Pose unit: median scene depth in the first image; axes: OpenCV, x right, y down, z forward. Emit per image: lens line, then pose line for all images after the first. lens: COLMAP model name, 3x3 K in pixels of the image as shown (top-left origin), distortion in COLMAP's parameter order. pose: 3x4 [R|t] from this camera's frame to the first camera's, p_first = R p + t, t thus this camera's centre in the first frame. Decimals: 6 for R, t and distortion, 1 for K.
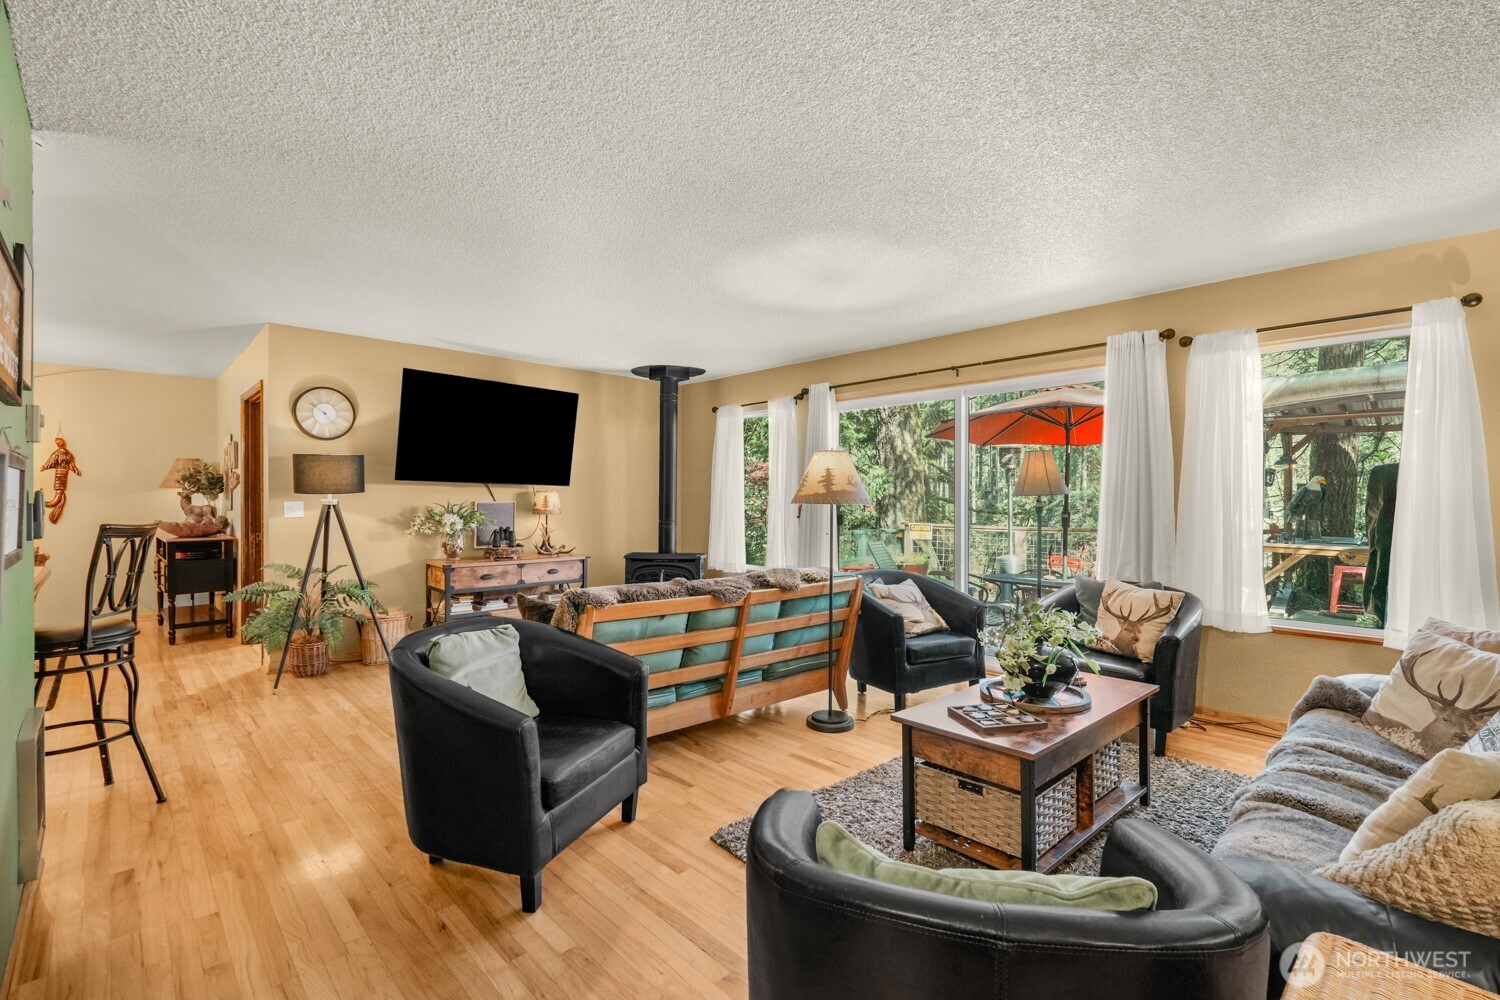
lens RADIAL K [[667.5, 0, 755.1], [0, 667.5, 498.8], [0, 0, 1]] dist [-0.003396, 0.001361]
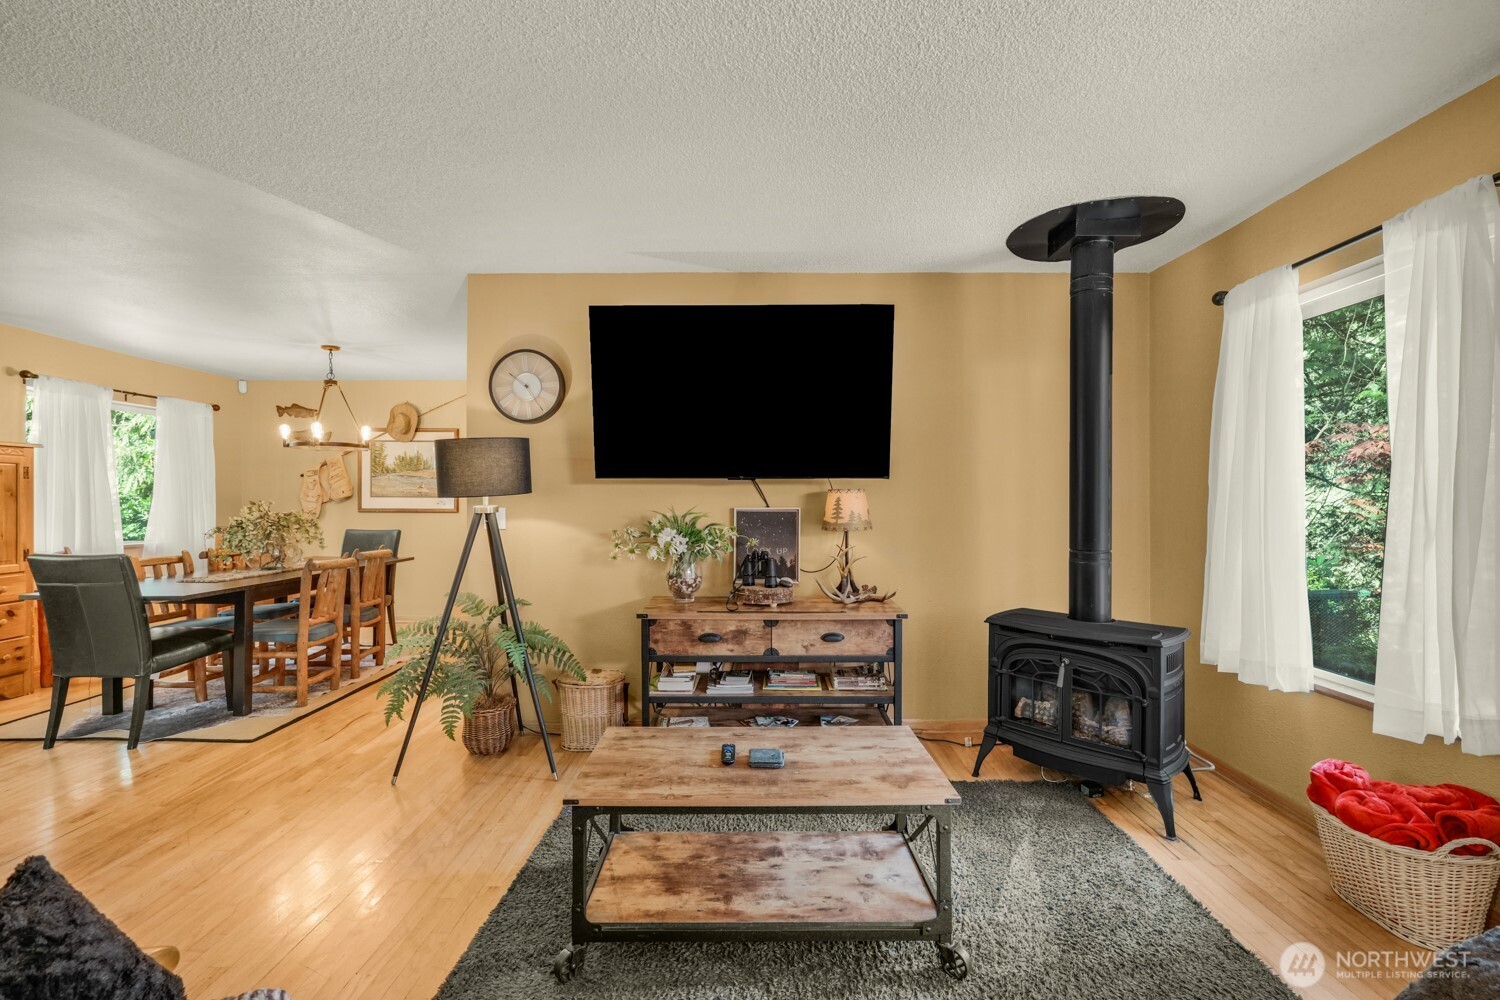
lens RADIAL K [[667.5, 0, 756.8], [0, 667.5, 498.5], [0, 0, 1]] dist [-0.003396, 0.001361]
pose [[0.715268, -0.006236, -0.698822, 0.029750], [0.004245, 0.999981, -0.004578, -0.001403], [0.698837, 0.000308, 0.715281, 0.541963]]
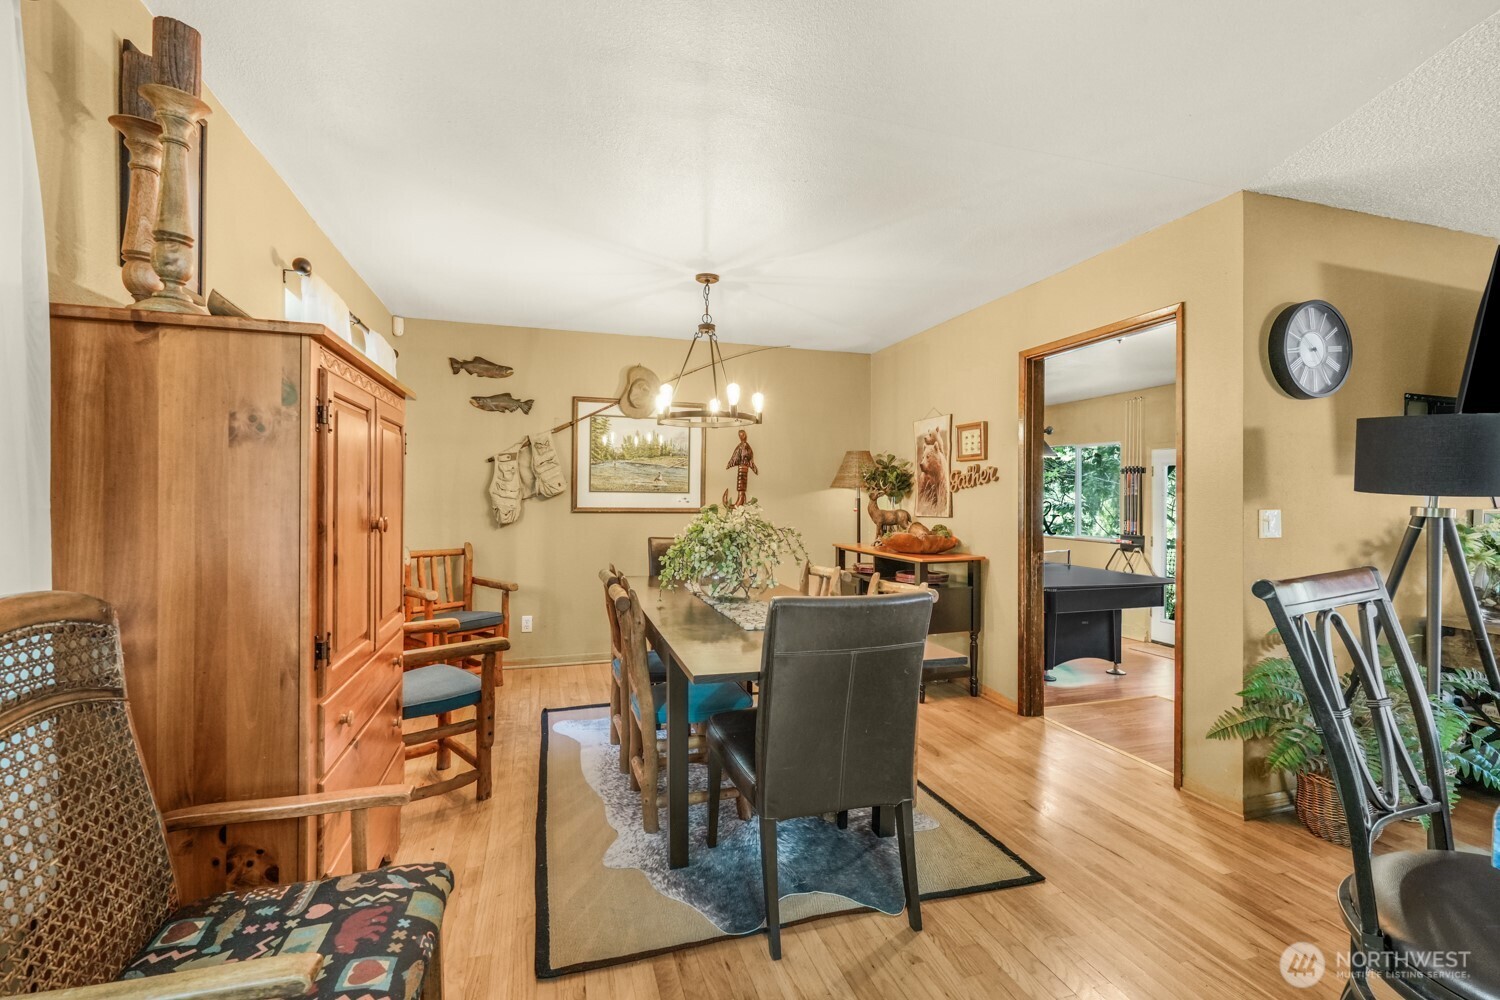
lens RADIAL K [[667.5, 0, 747.5], [0, 667.5, 497.4], [0, 0, 1]] dist [-0.003396, 0.001361]
pose [[0.894899, -0.000389, -0.446268, -0.673805], [-0.000653, 0.999997, -0.002182, -0.003445], [0.446267, 0.002245, 0.894897, 0.246914]]
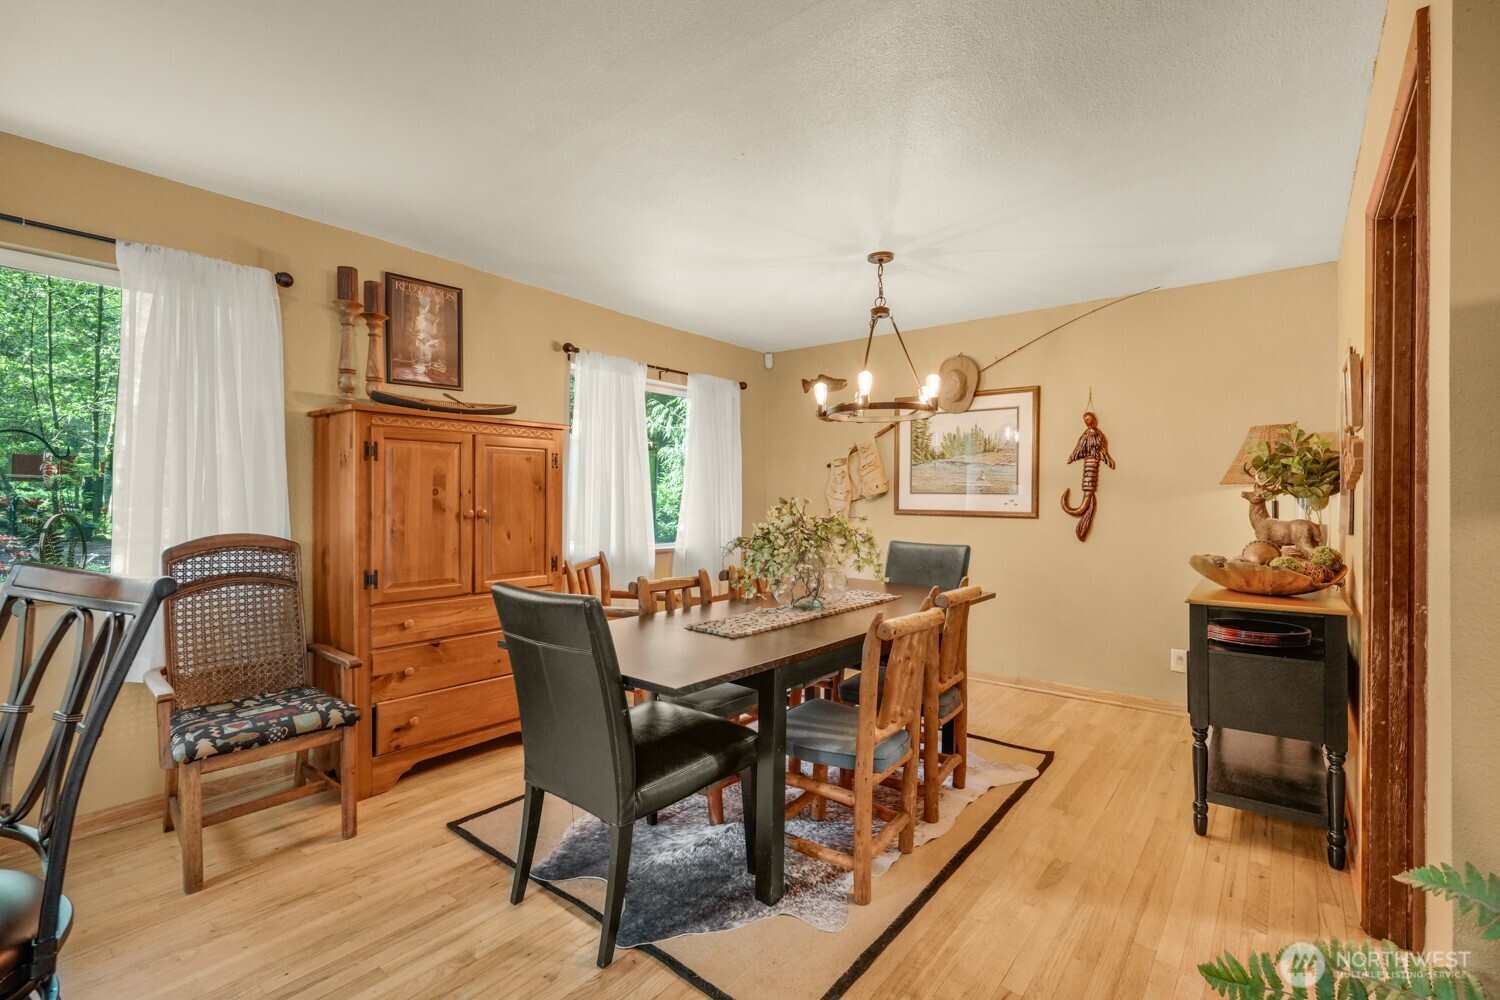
lens RADIAL K [[667.5, 0, 755.7], [0, 667.5, 502.0], [0, 0, 1]] dist [-0.003396, 0.001361]
pose [[0.123952, 0.001881, -0.992286, -0.439717], [-0.004484, 0.999989, 0.001336, -0.001827], [0.992278, 0.004284, 0.123960, 0.605348]]
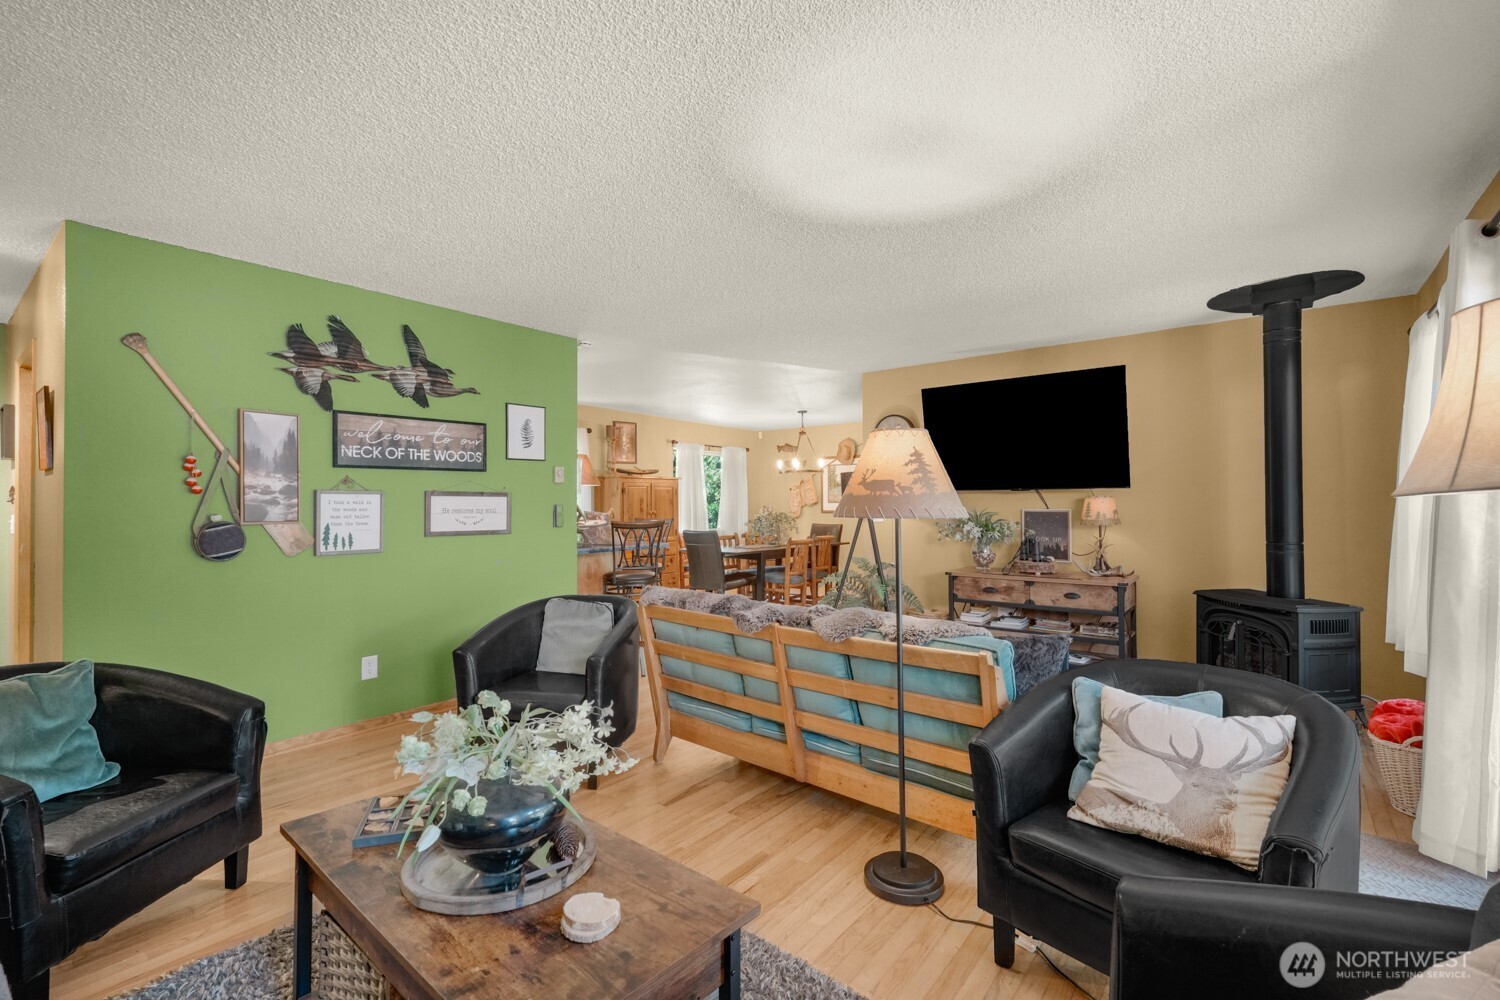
lens RADIAL K [[667.5, 0, 746.5], [0, 667.5, 504.5], [0, 0, 1]] dist [-0.003396, 0.001361]
pose [[0.115731, -0.005948, -0.993263, 0.429335], [0.005690, 0.999970, -0.005325, 0.000341], [0.993264, -0.005035, 0.115762, 0.490322]]
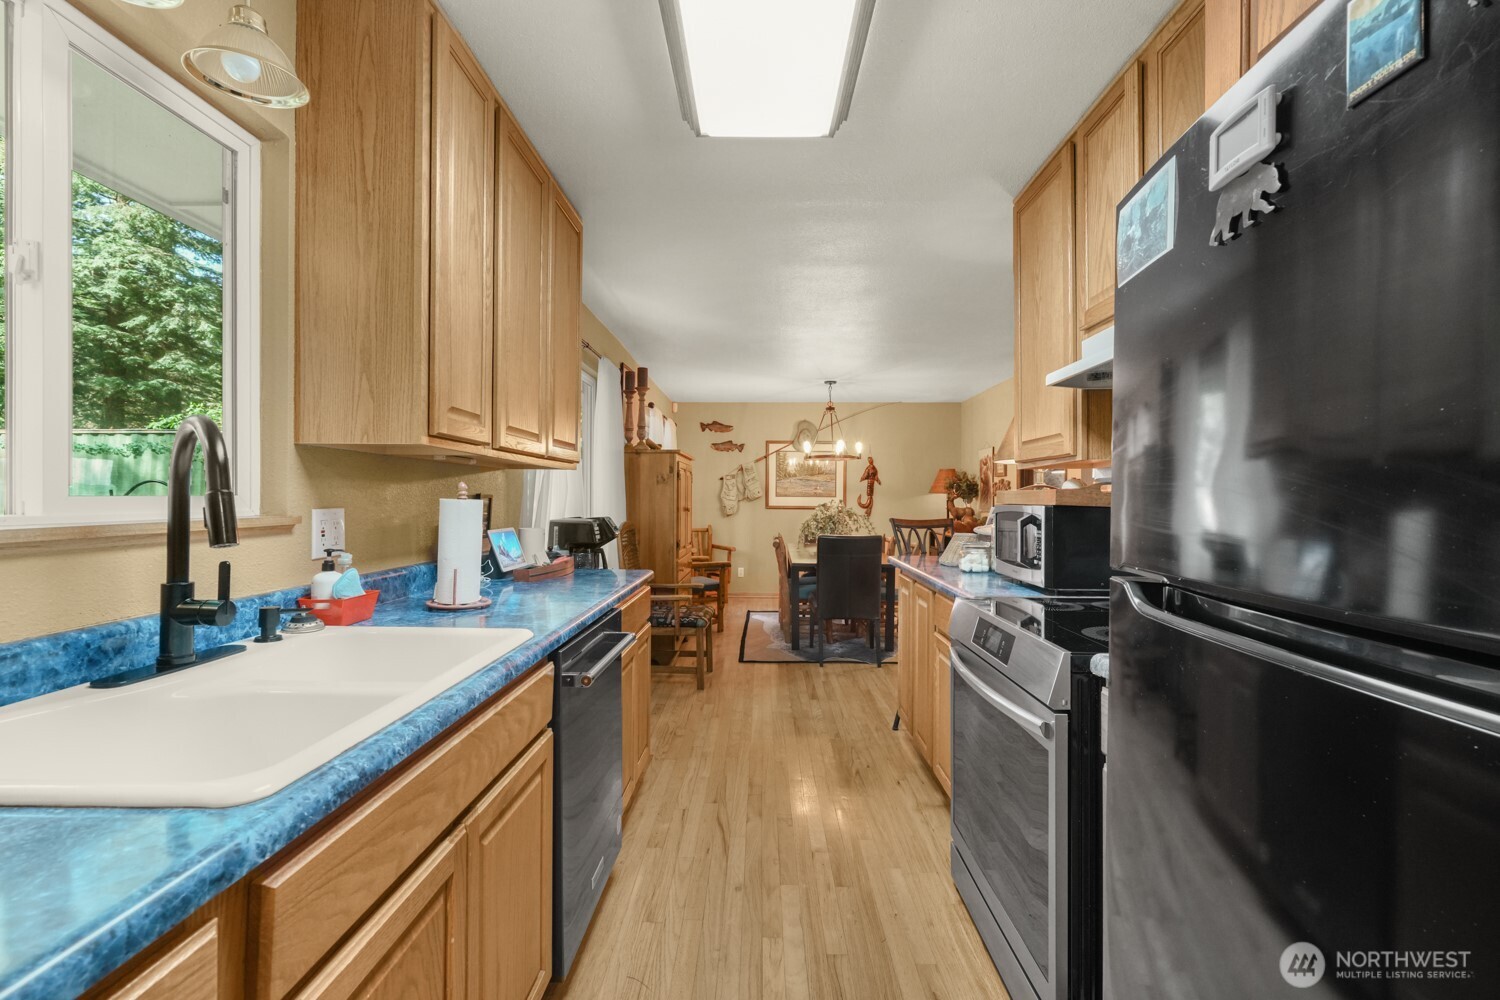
lens RADIAL K [[667.5, 0, 752.6], [0, 667.5, 501.2], [0, 0, 1]] dist [-0.003396, 0.001361]
pose [[0.712727, -0.000972, -0.701441, -0.274471], [0.001166, 0.999999, -0.000200, -0.001667], [0.701441, -0.000675, 0.712727, -0.129734]]
